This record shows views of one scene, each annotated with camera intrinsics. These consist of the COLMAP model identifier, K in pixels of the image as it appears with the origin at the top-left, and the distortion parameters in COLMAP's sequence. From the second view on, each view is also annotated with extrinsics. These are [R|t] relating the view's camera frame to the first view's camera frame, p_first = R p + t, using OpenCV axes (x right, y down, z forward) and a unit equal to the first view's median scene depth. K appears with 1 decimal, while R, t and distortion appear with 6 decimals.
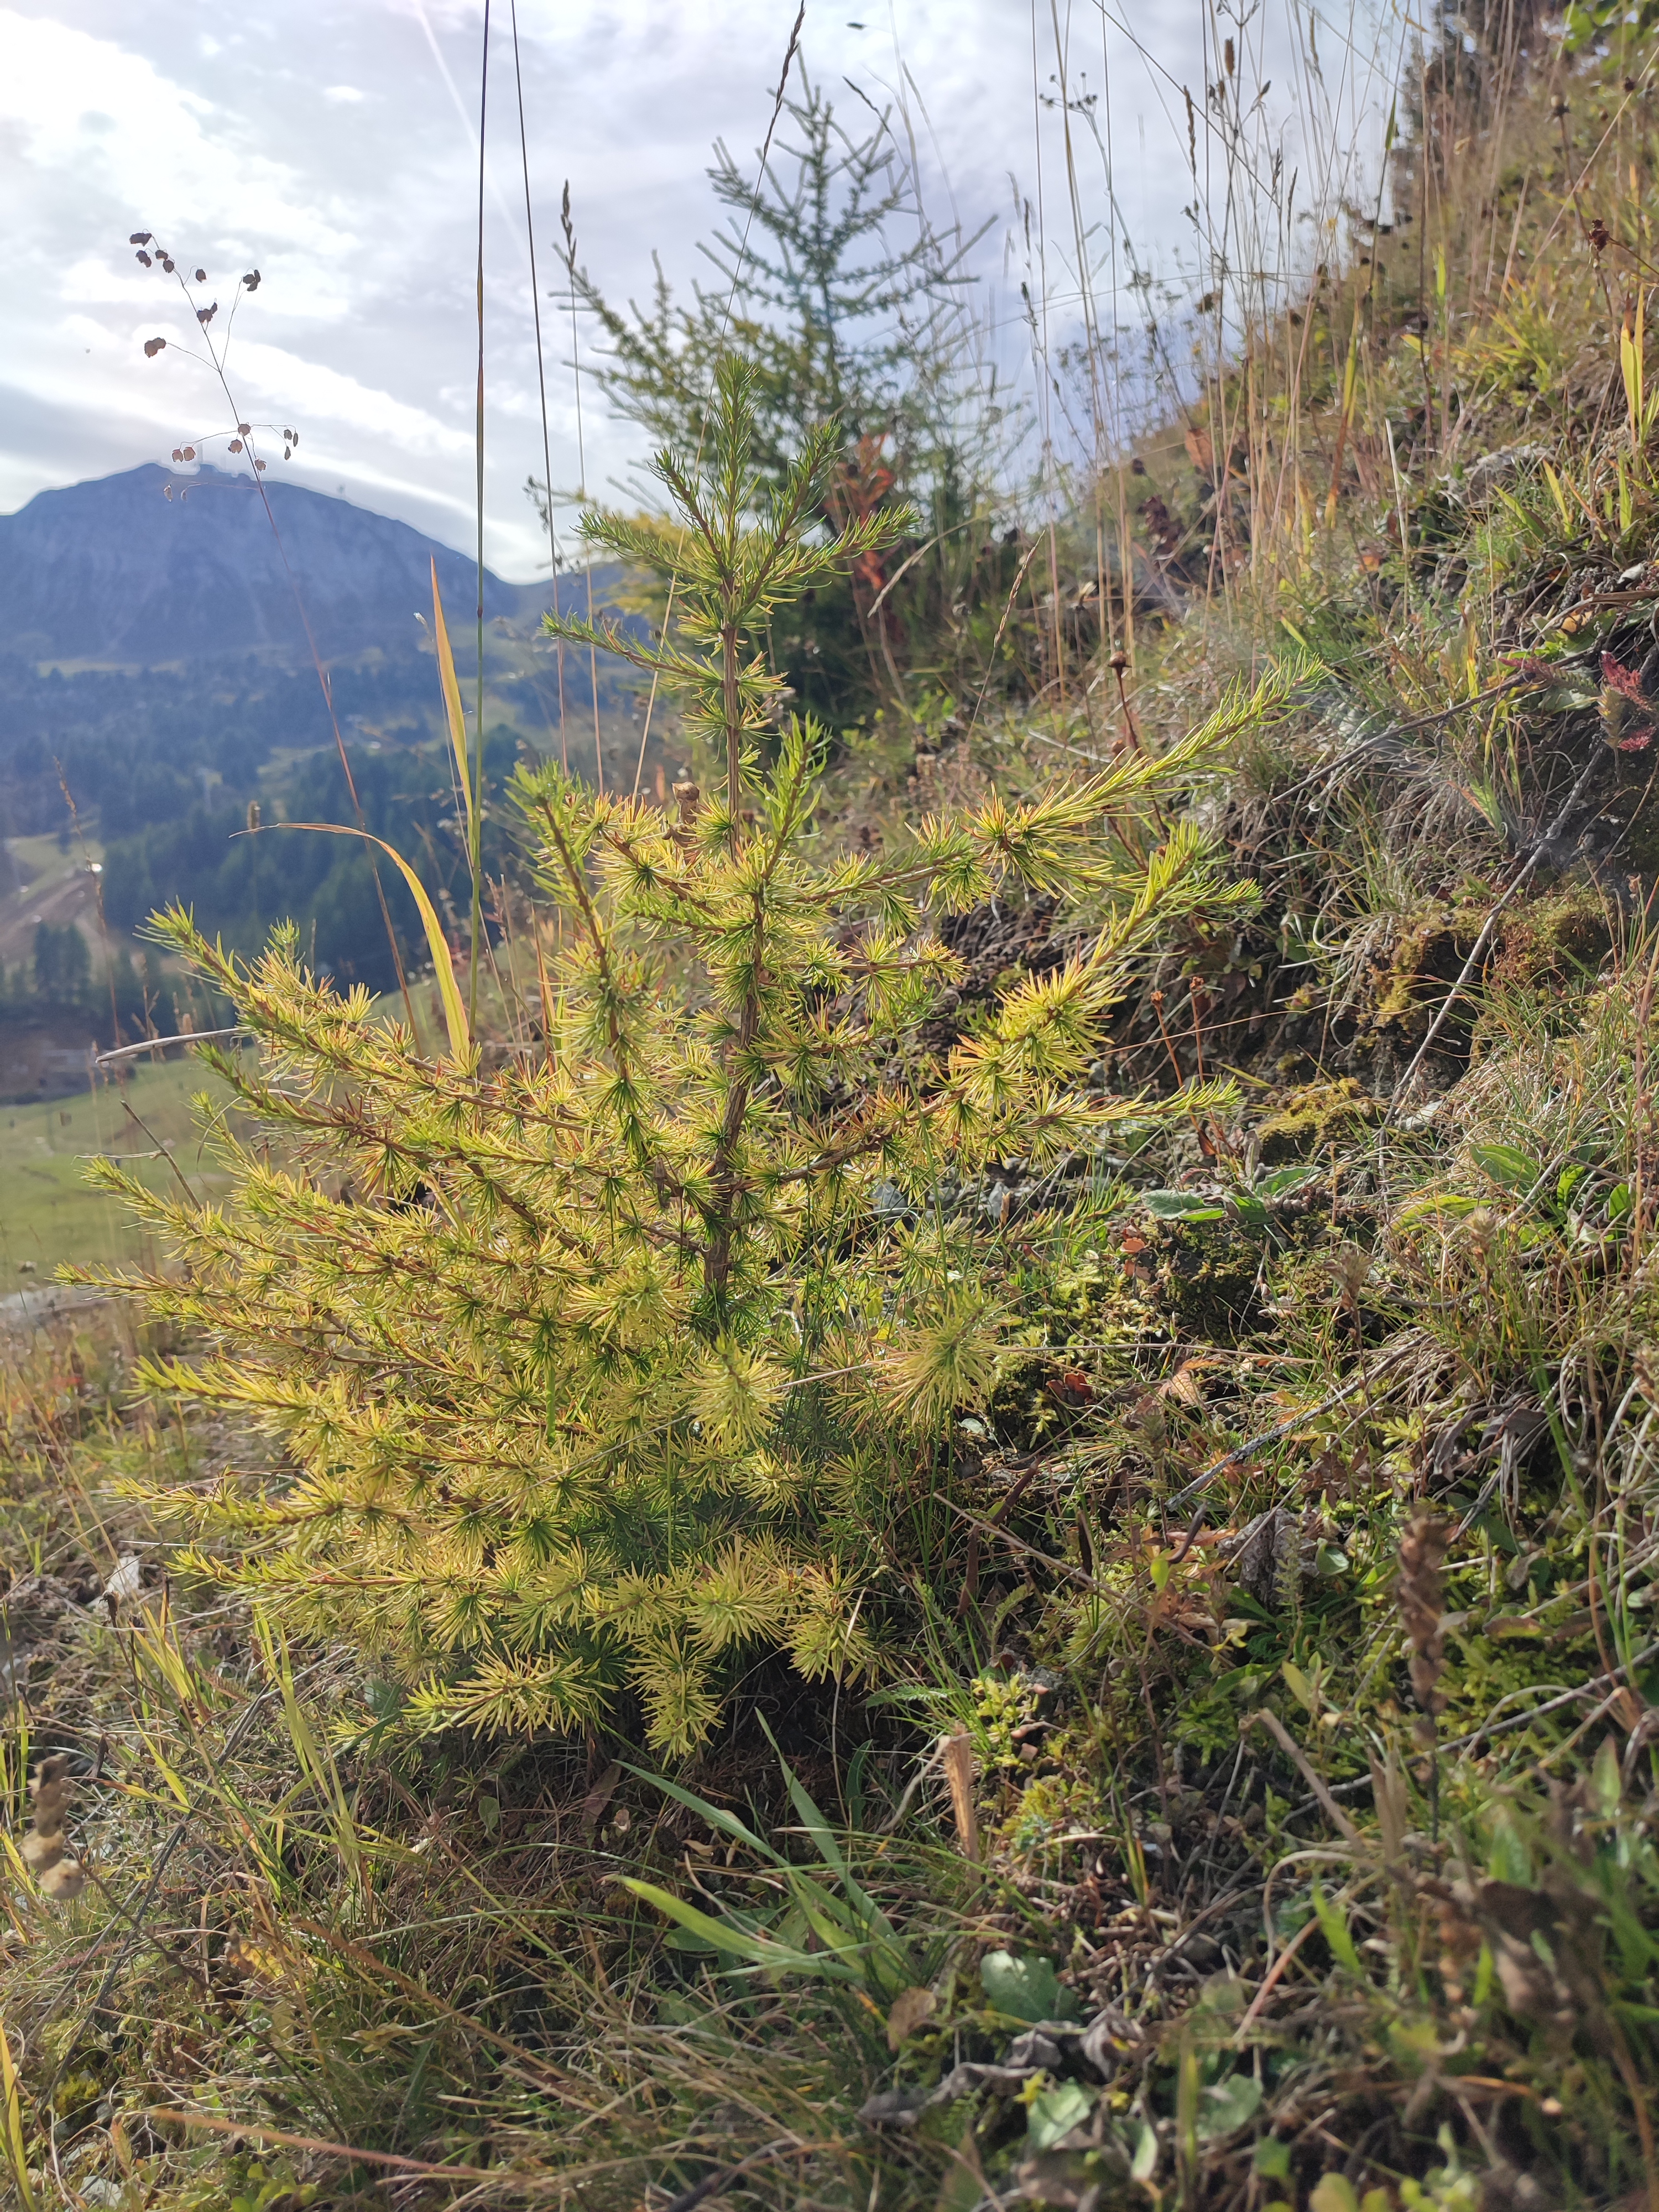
lens RADIAL K [[1596.2, 0, 831.5], [0, 1596.2, 1140.0], [0, 0, 1]] dist [0.005321, -0.021115]
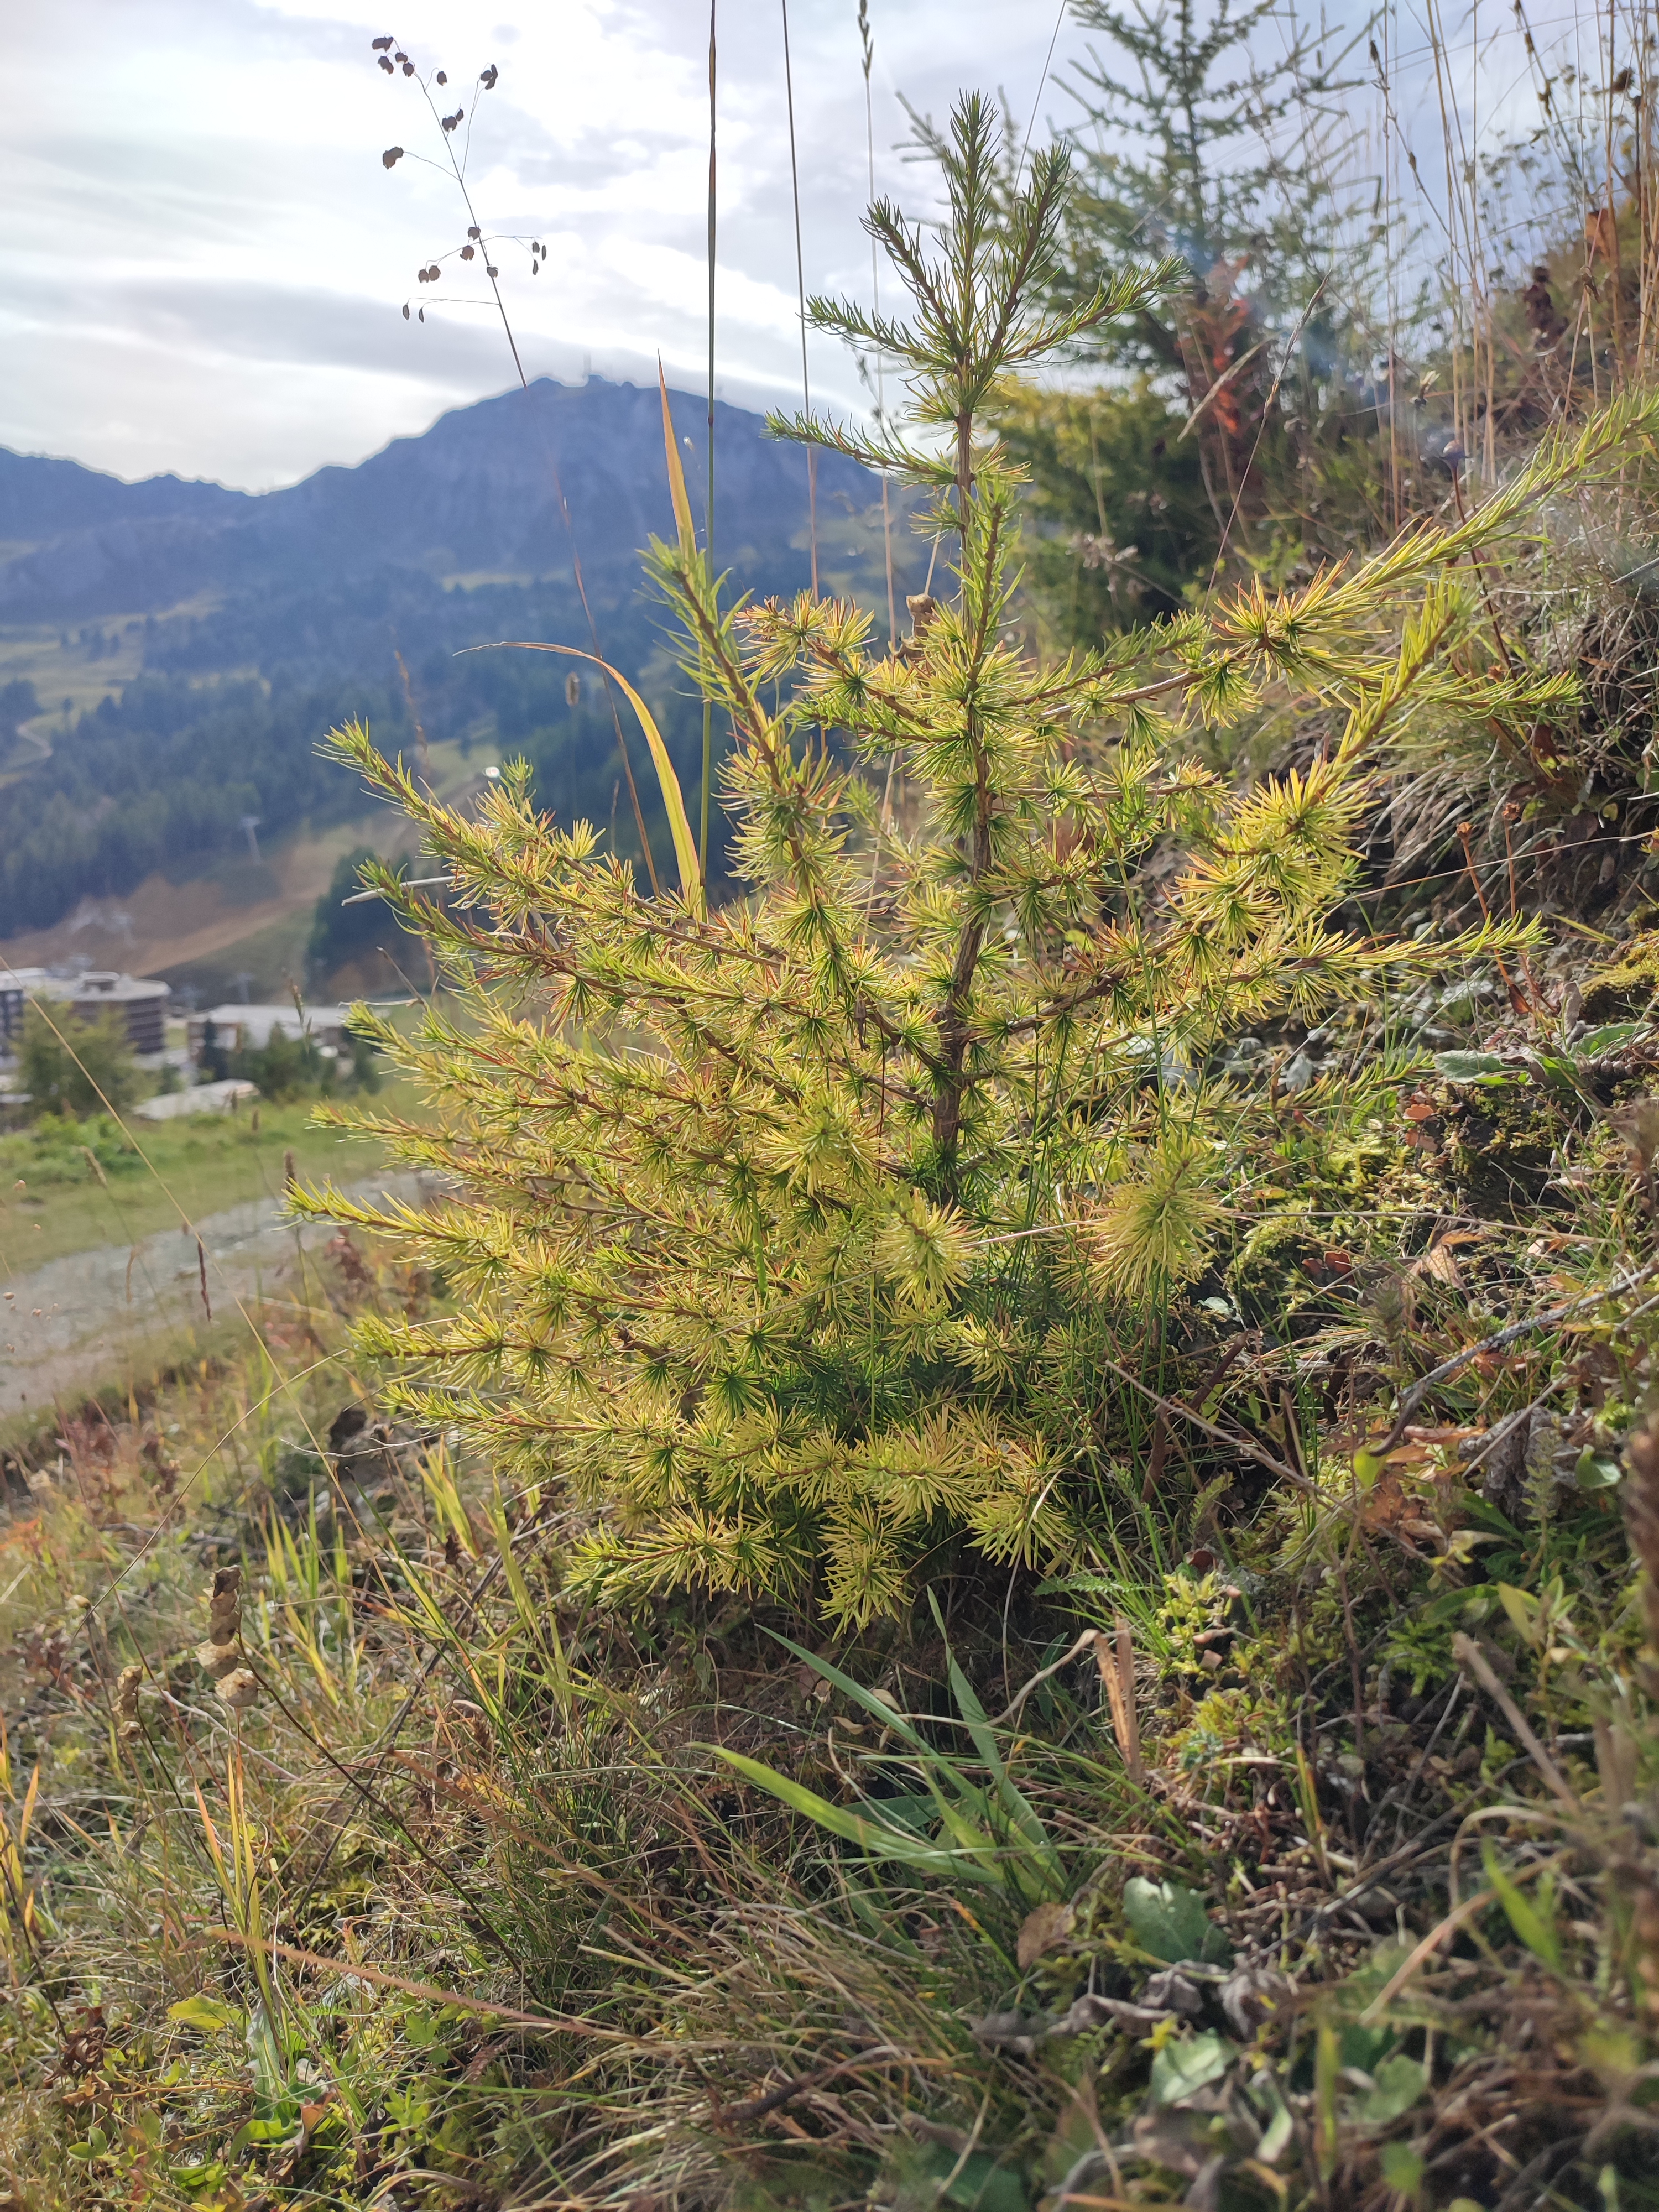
lens RADIAL K [[1596.2, 0, 831.5], [0, 1596.2, 1140.0], [0, 0, 1]] dist [0.005321, -0.021115]
pose [[0.975071, 0.028846, -0.220012, 0.082995], [-0.014532, 0.997687, 0.066403, 0.033833], [0.221418, -0.061551, 0.973235, 0.092426]]
